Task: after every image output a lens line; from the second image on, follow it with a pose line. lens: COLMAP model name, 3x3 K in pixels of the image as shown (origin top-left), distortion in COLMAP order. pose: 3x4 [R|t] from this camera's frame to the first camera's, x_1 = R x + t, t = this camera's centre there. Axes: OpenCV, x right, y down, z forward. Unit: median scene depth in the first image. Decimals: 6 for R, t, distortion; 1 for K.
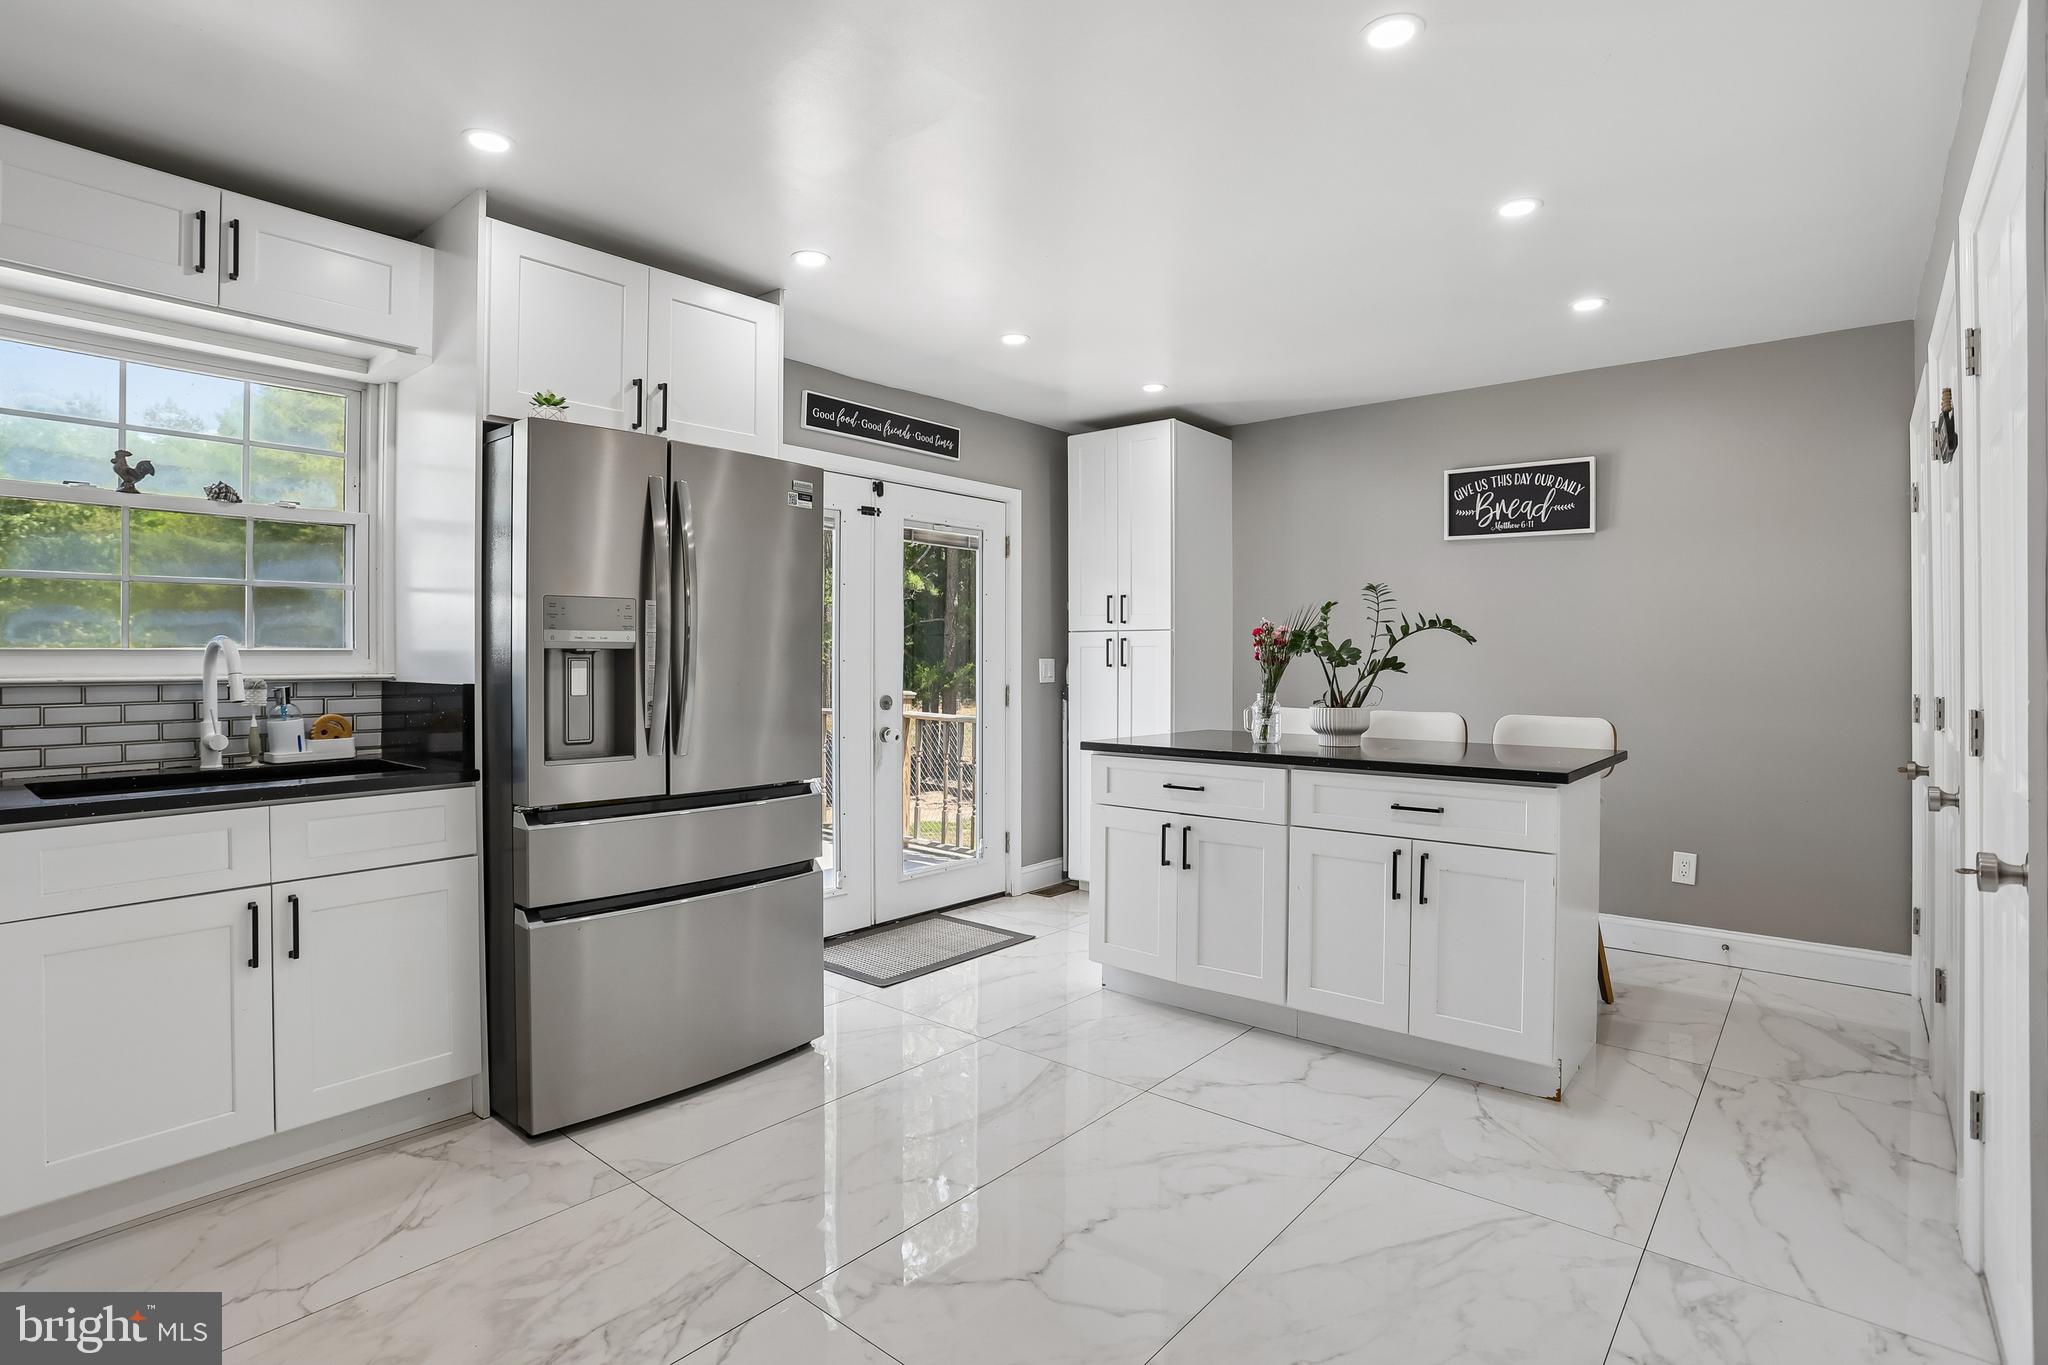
lens RADIAL K [[1012.5, 0, 1032.0], [0, 1012.5, 660.4], [0, 0, 1]] dist [-0.027248, 0.009327]
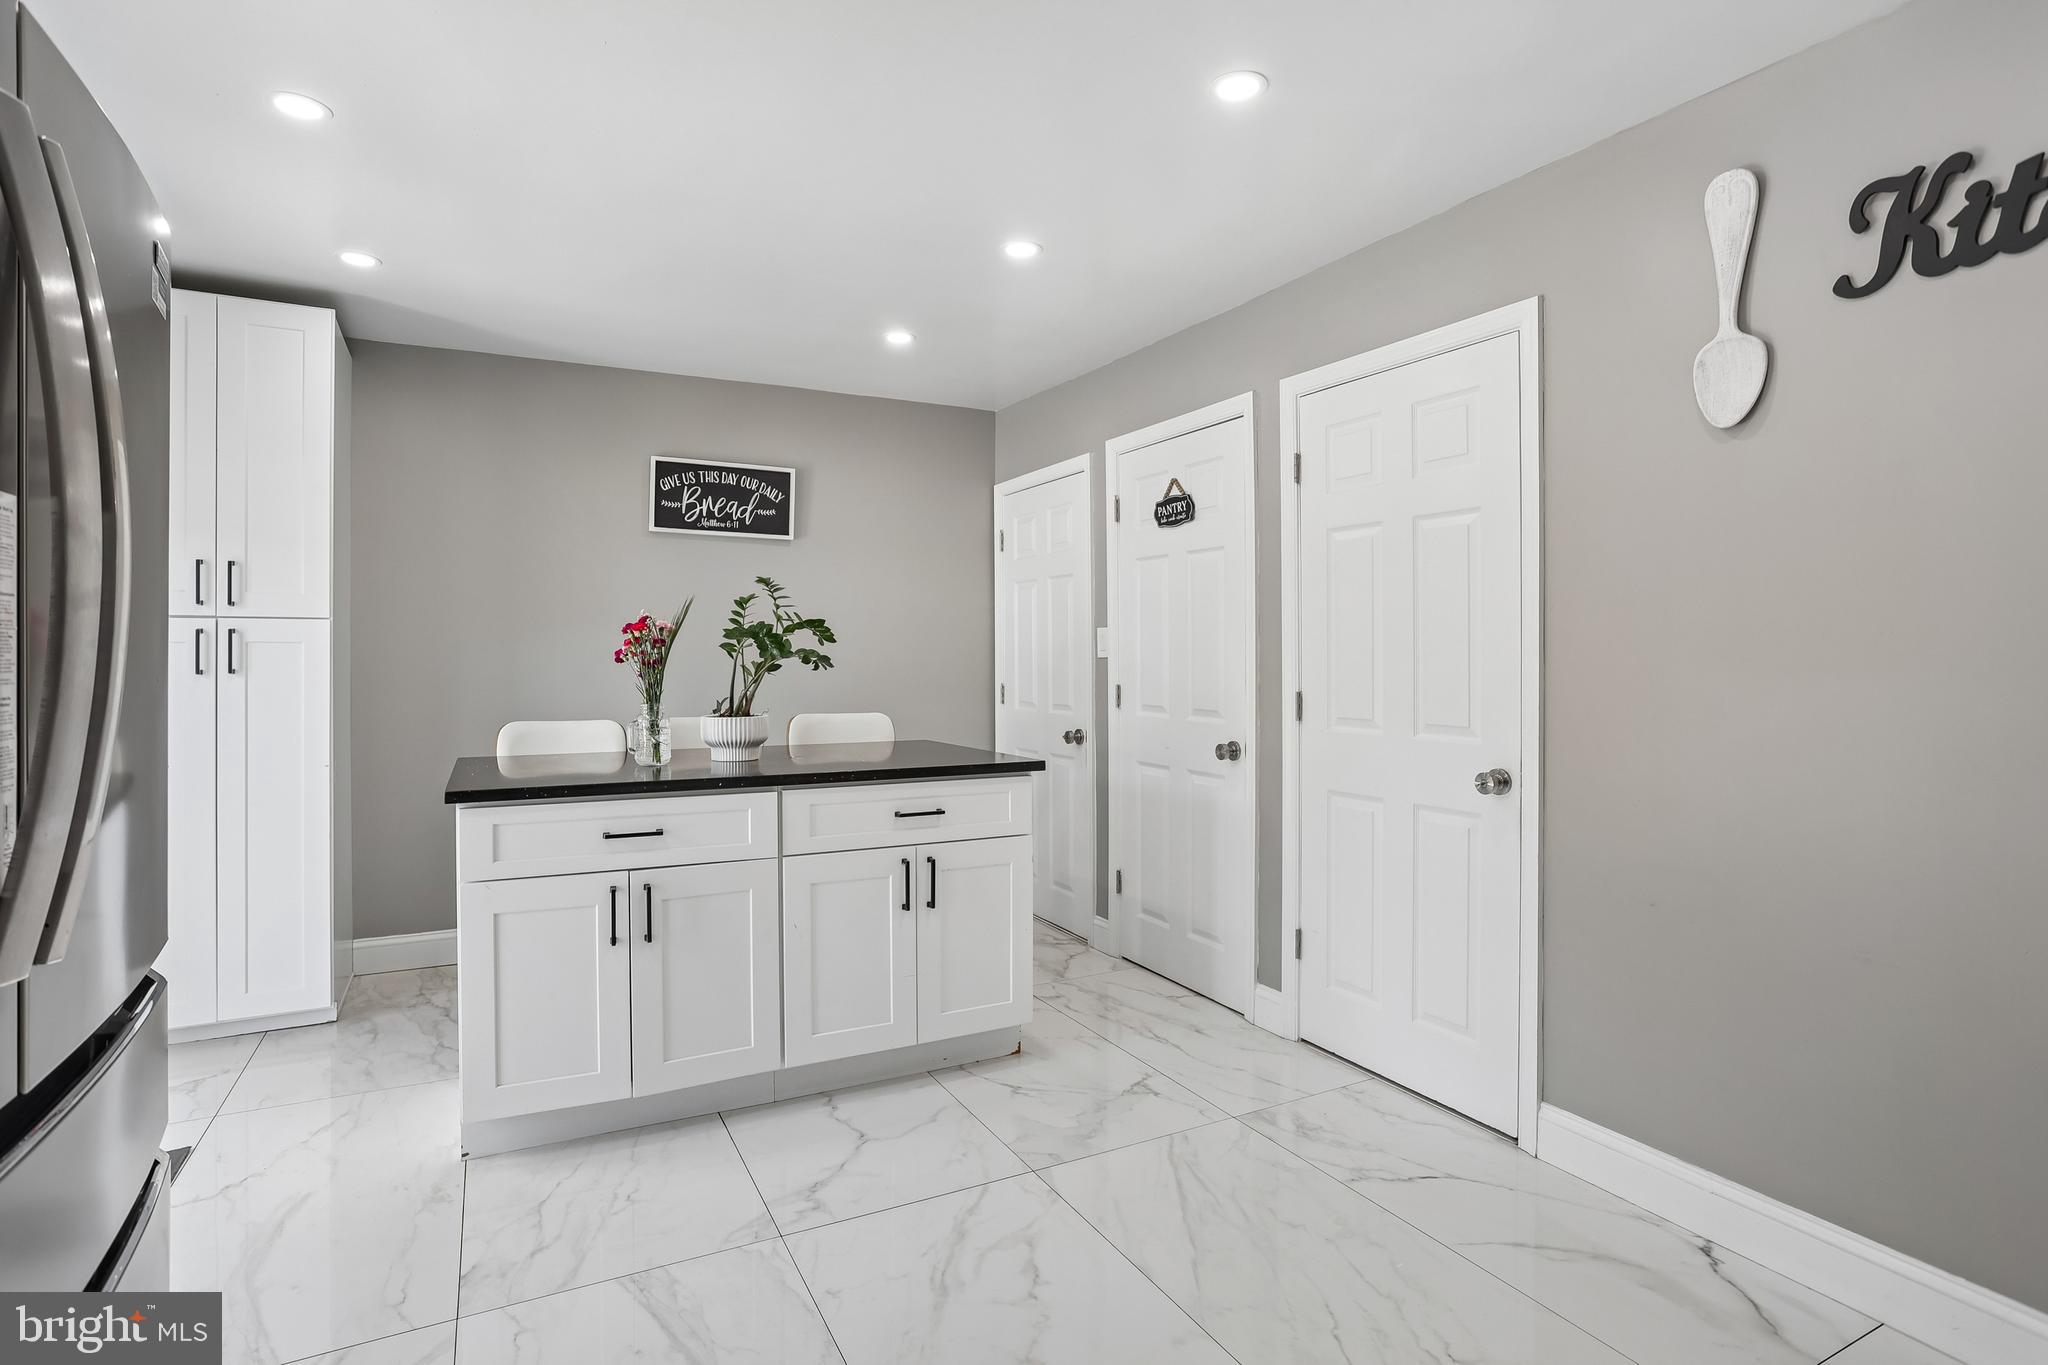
lens RADIAL K [[1012.5, 0, 1010.7], [0, 1012.5, 649.7], [0, 0, 1]] dist [-0.027248, 0.009327]
pose [[0.402474, 0.000900, 0.915431, -0.332999], [0.004569, 0.999985, -0.002992, -0.005964], [-0.915420, 0.005387, 0.402464, 0.353379]]
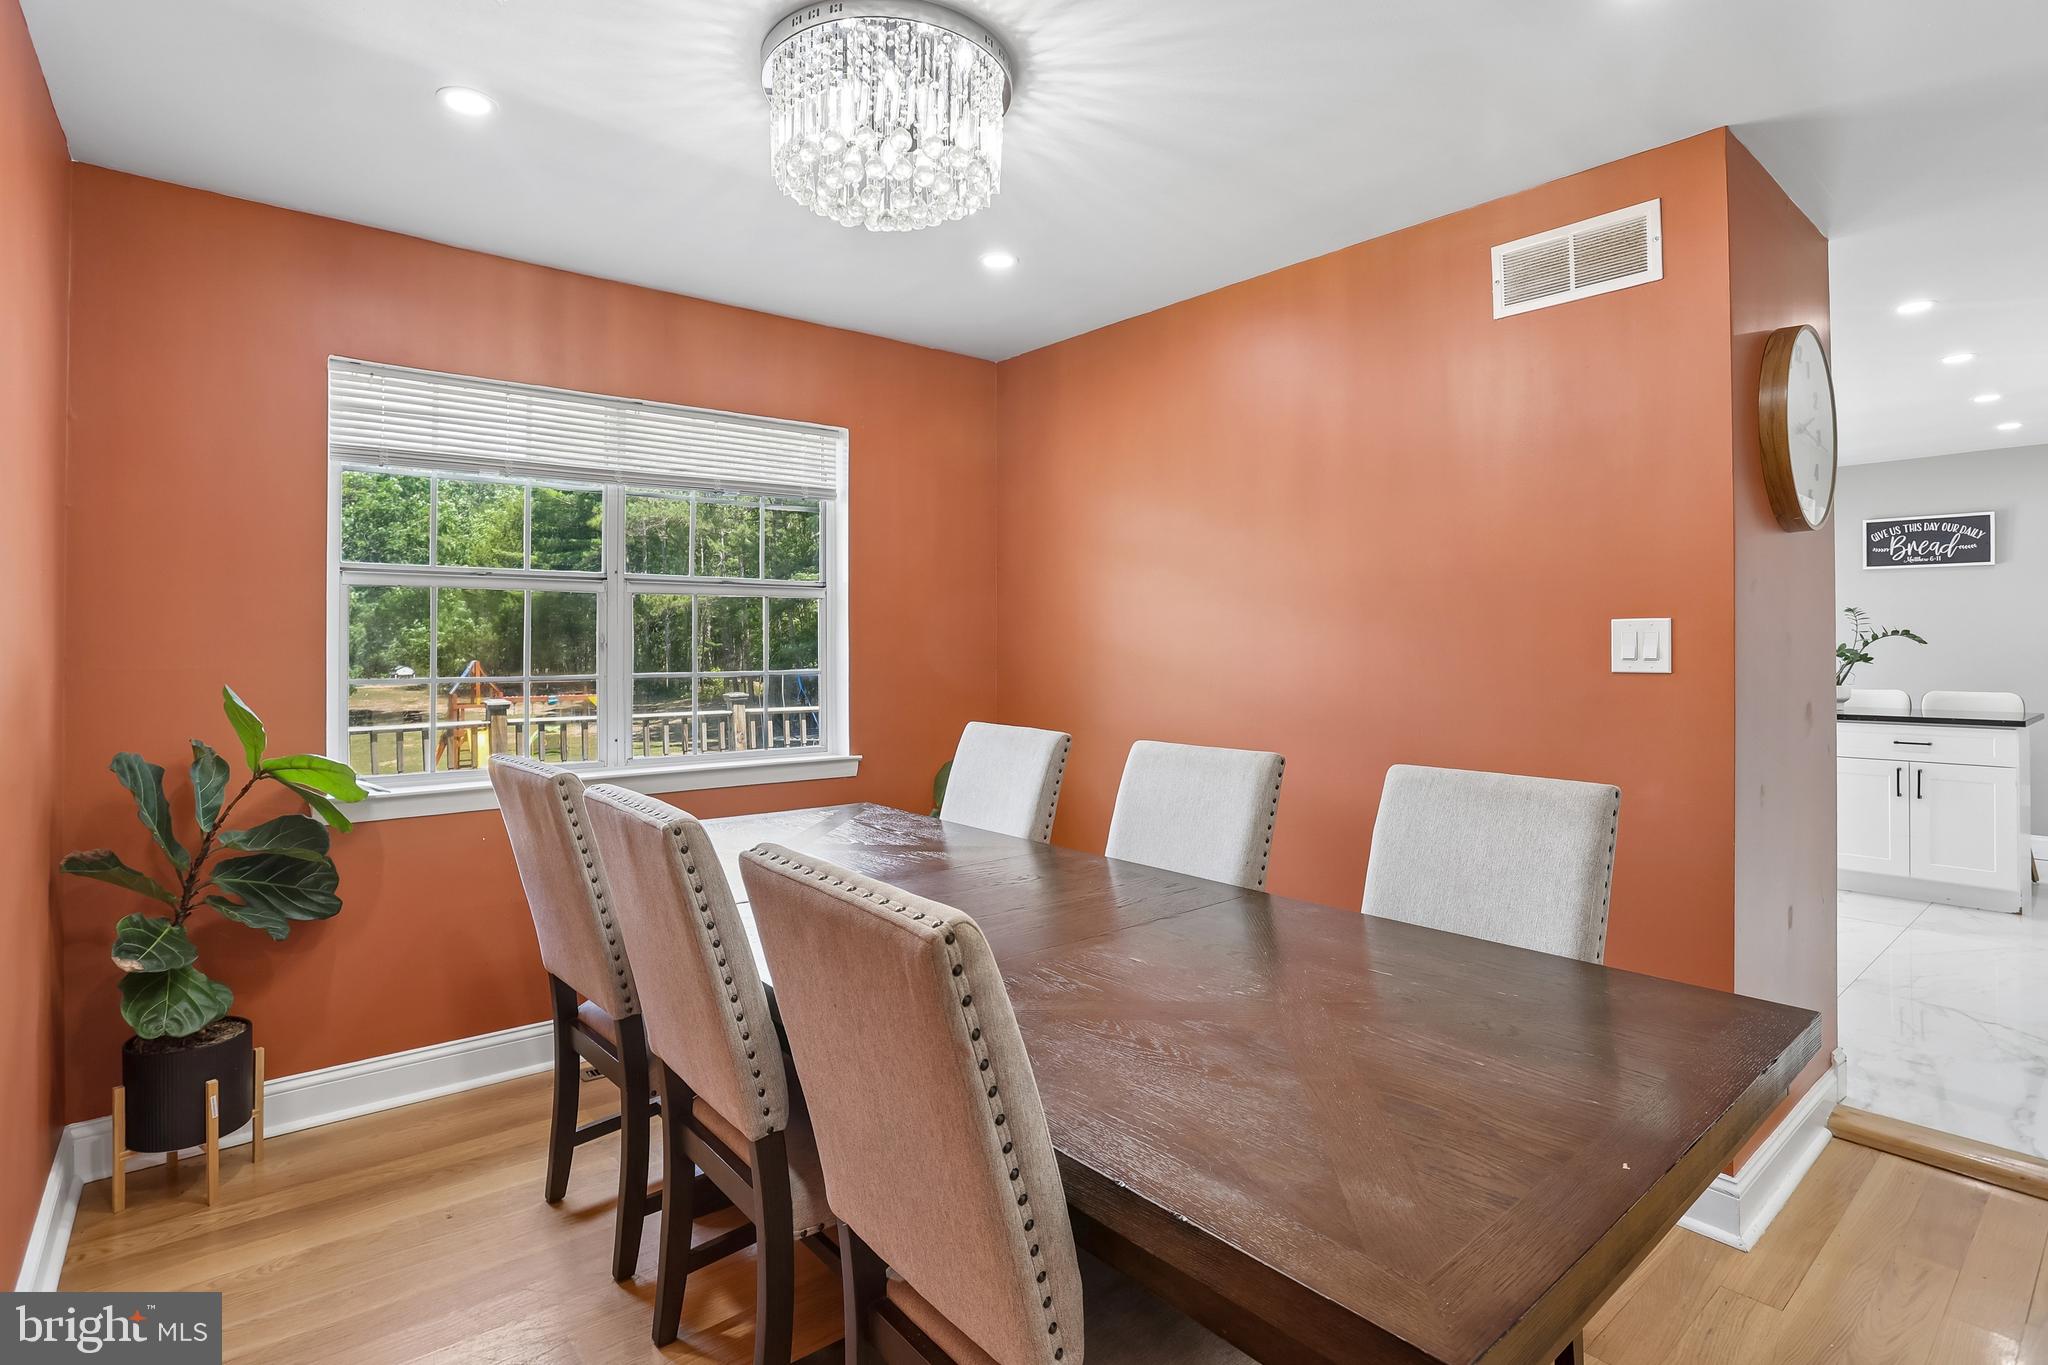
lens RADIAL K [[1012.5, 0, 1001.2], [0, 1012.5, 642.1], [0, 0, 1]] dist [-0.027248, 0.009327]
pose [[0.981788, -0.005548, -0.189898, -0.555196], [0.003832, 0.999948, -0.009405, -0.009829], [0.189941, 0.008506, 0.981759, -0.650242]]
